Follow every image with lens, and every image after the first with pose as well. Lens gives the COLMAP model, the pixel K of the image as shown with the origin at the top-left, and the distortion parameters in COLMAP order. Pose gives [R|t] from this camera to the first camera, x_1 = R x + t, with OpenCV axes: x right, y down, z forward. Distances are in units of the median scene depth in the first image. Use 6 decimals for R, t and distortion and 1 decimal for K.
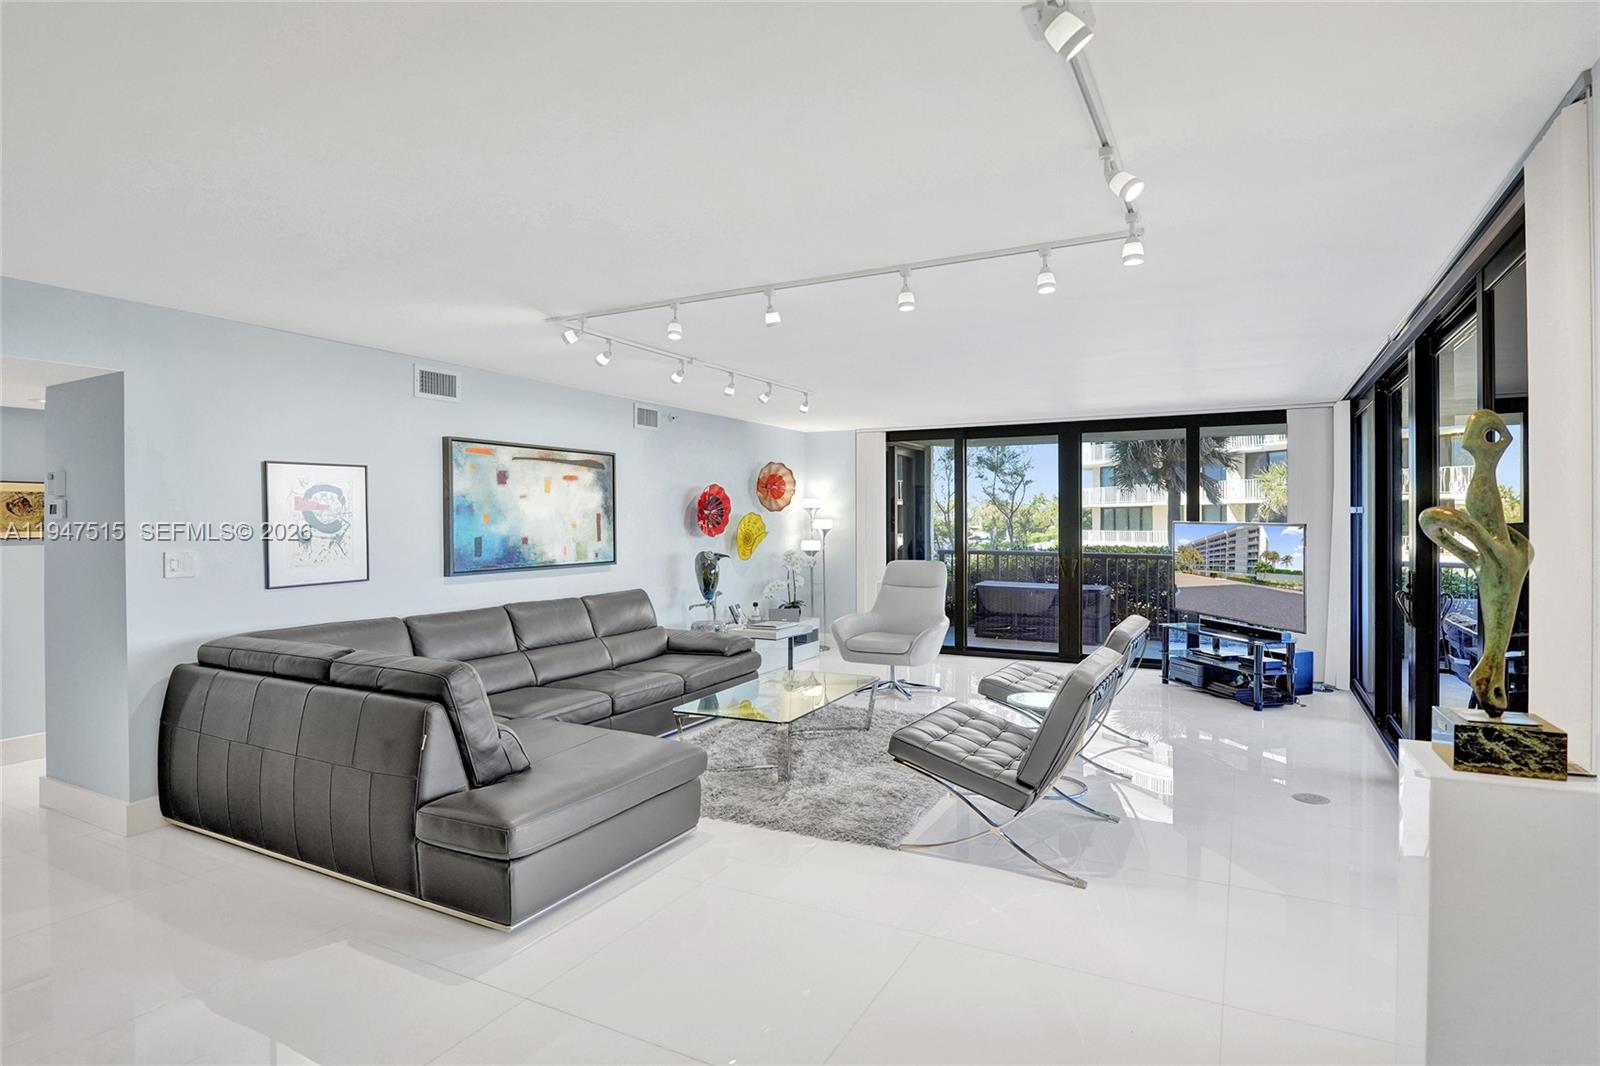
lens RADIAL K [[845.9, 0, 802.4], [0, 845.9, 531.3], [0, 0, 1]] dist [-0.012762, -0.001977]
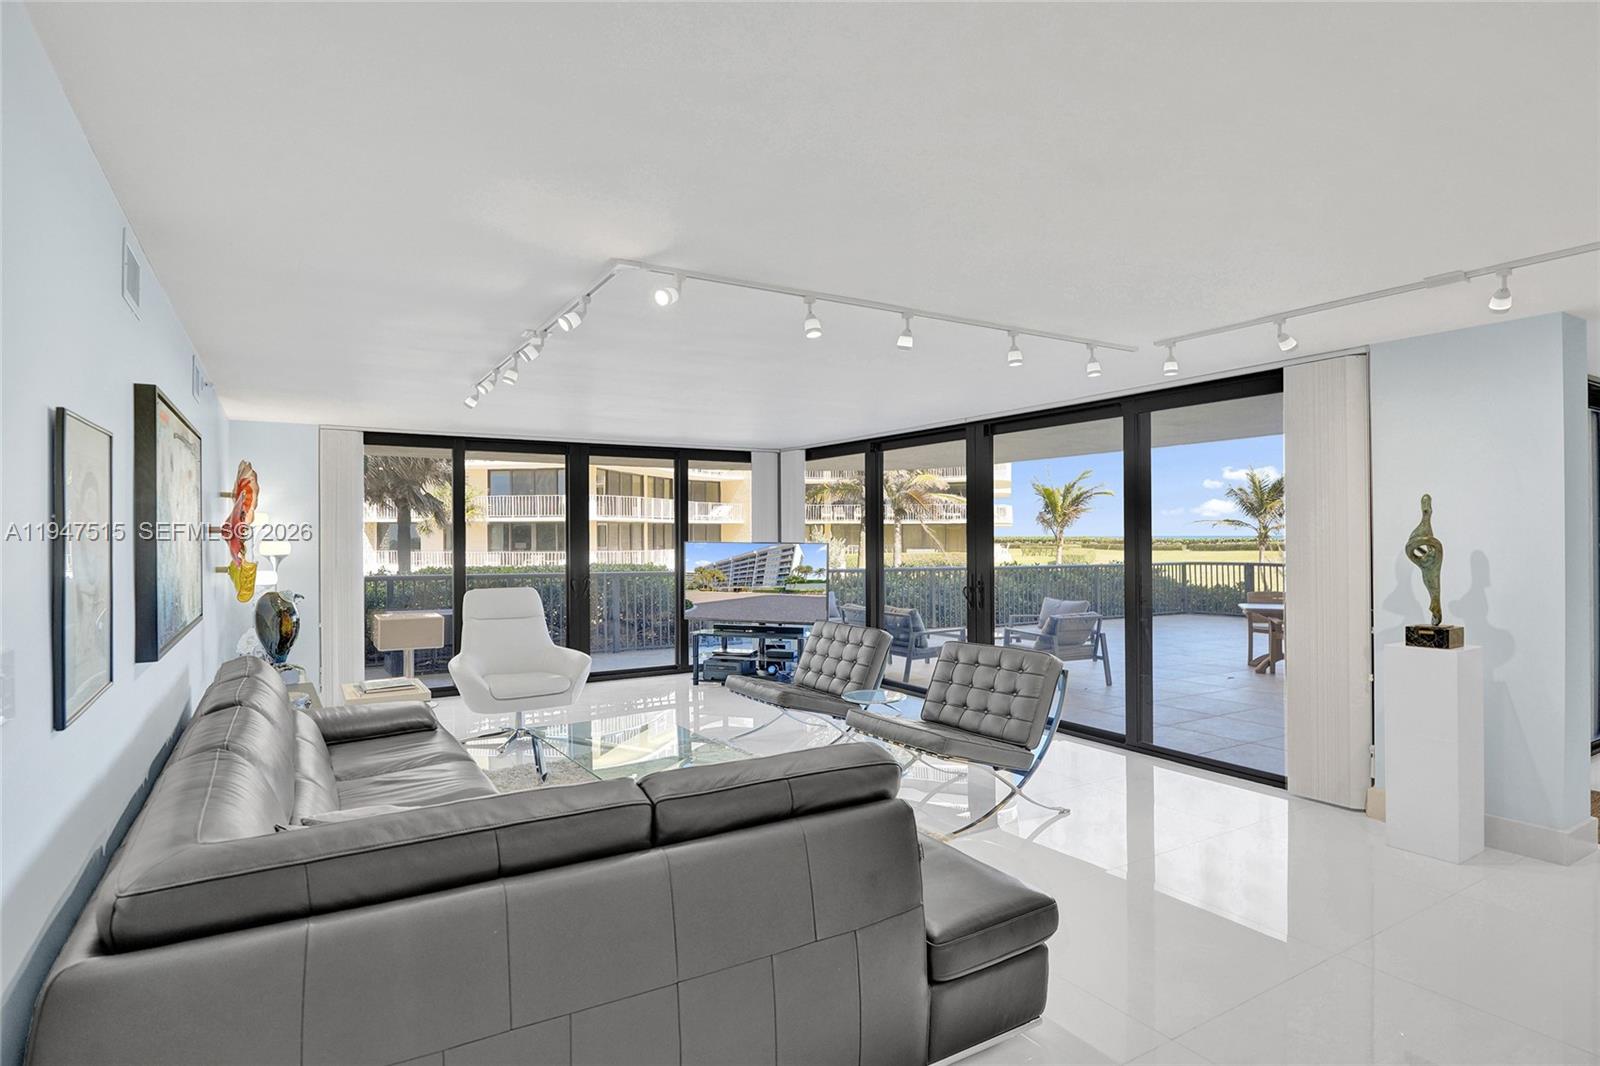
lens RADIAL K [[845.9, 0, 802.4], [0, 845.9, 531.3], [0, 0, 1]] dist [-0.012762, -0.001977]
pose [[0.513346, 0.004595, 0.858169, -0.544891], [0.013509, 0.999818, -0.013434, -0.010202], [-0.858075, 0.018490, 0.513191, 0.341675]]
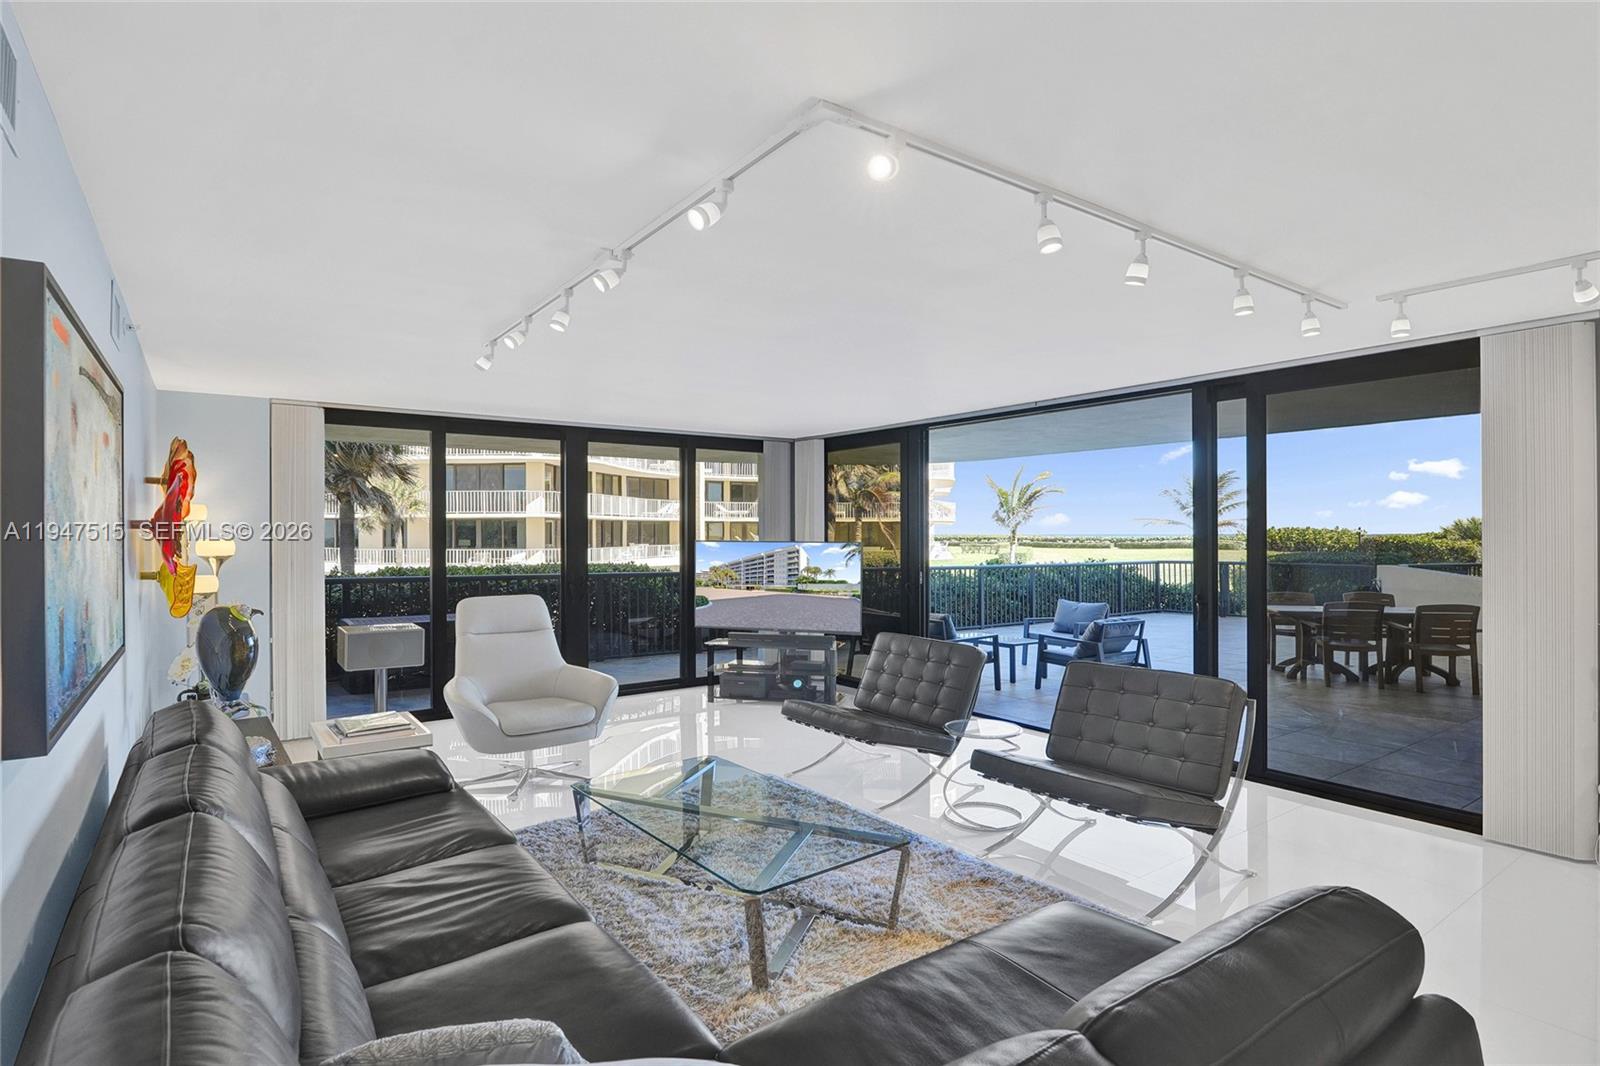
lens RADIAL K [[820.9, 0, 802.2], [0, 820.9, 534.5], [0, 0, 1]] dist [-0.008097, -0.007726]
pose [[0.444809, 0.000113, 0.895625, -0.459023], [0.011531, 0.999916, -0.005854, -0.013813], [-0.895551, 0.012931, 0.444770, 0.543433]]
